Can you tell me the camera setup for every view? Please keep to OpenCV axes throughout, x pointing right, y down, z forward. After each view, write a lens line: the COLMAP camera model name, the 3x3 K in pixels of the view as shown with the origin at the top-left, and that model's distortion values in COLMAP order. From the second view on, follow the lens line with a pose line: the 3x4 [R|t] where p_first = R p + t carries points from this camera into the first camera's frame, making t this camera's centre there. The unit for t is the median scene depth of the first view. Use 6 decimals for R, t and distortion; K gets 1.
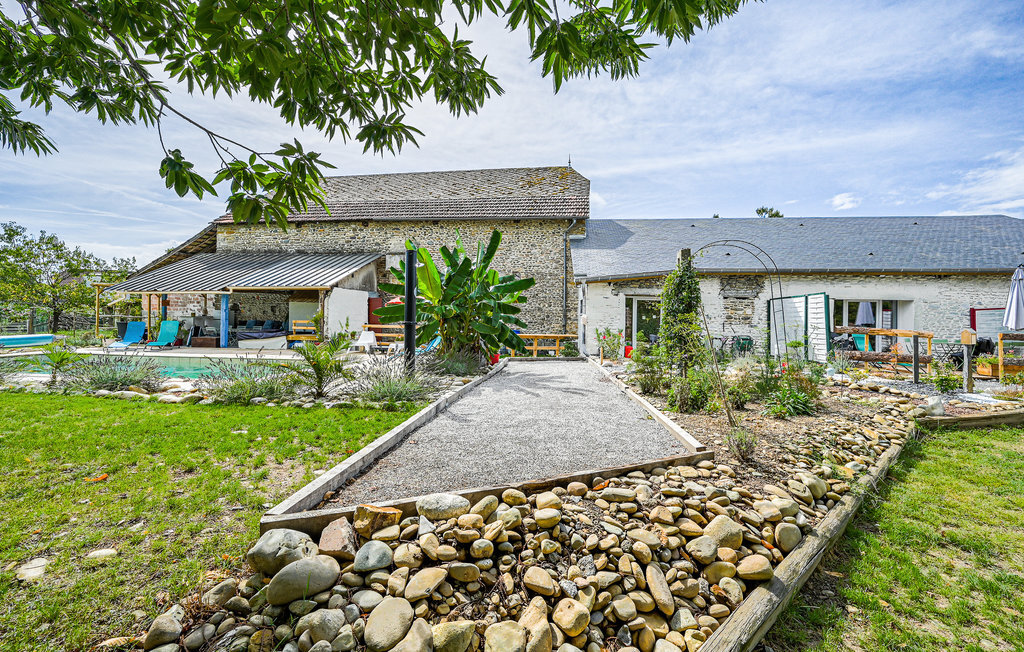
lens RADIAL K [[400.3, 0, 519.3], [0, 400.3, 313.7], [0, 0, 1]] dist [0.001172, 0.000152]
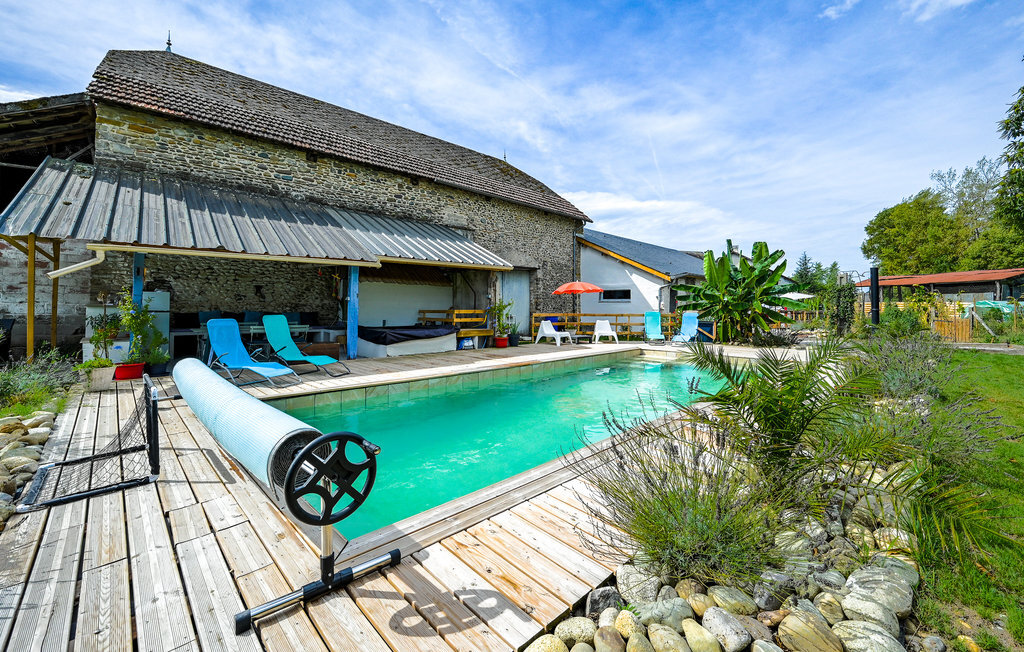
lens RADIAL K [[400.3, 0, 519.3], [0, 400.3, 313.7], [0, 0, 1]] dist [0.001172, 0.000152]
pose [[0.638305, -0.023518, 0.769424, -0.970394], [-0.009671, 0.999209, 0.038564, -0.006071], [-0.769723, -0.032056, 0.637573, 0.408943]]
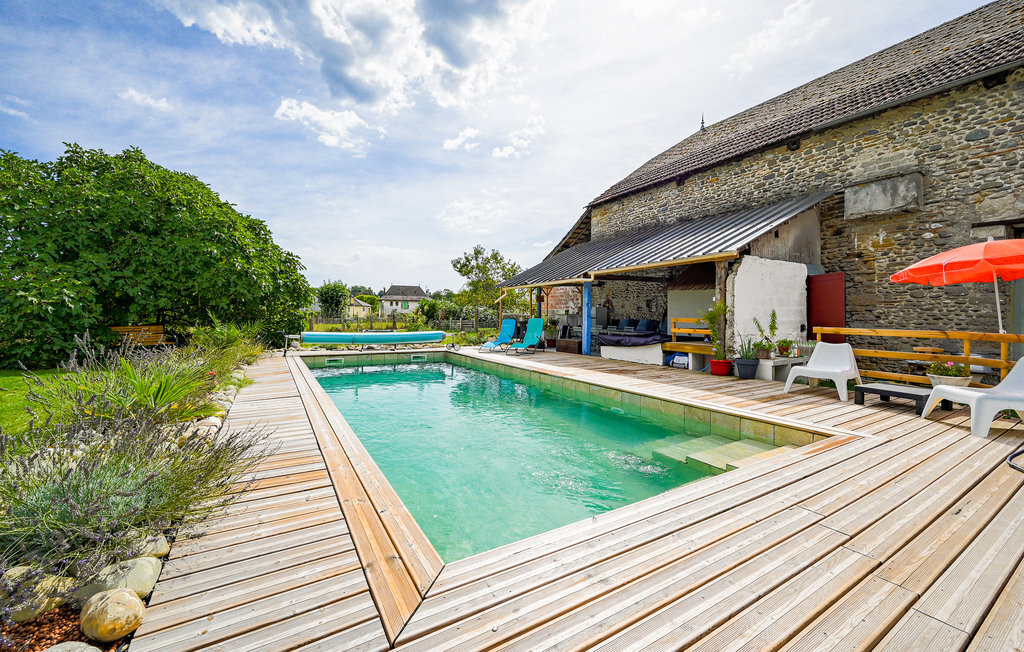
lens RADIAL K [[400.3, 0, 519.3], [0, 400.3, 313.7], [0, 0, 1]] dist [0.001172, 0.000152]
pose [[0.629324, -0.007979, -0.777102, -0.223105], [0.004638, 0.999968, -0.006511, 0.012004], [0.777129, 0.000493, 0.629341, 0.408348]]
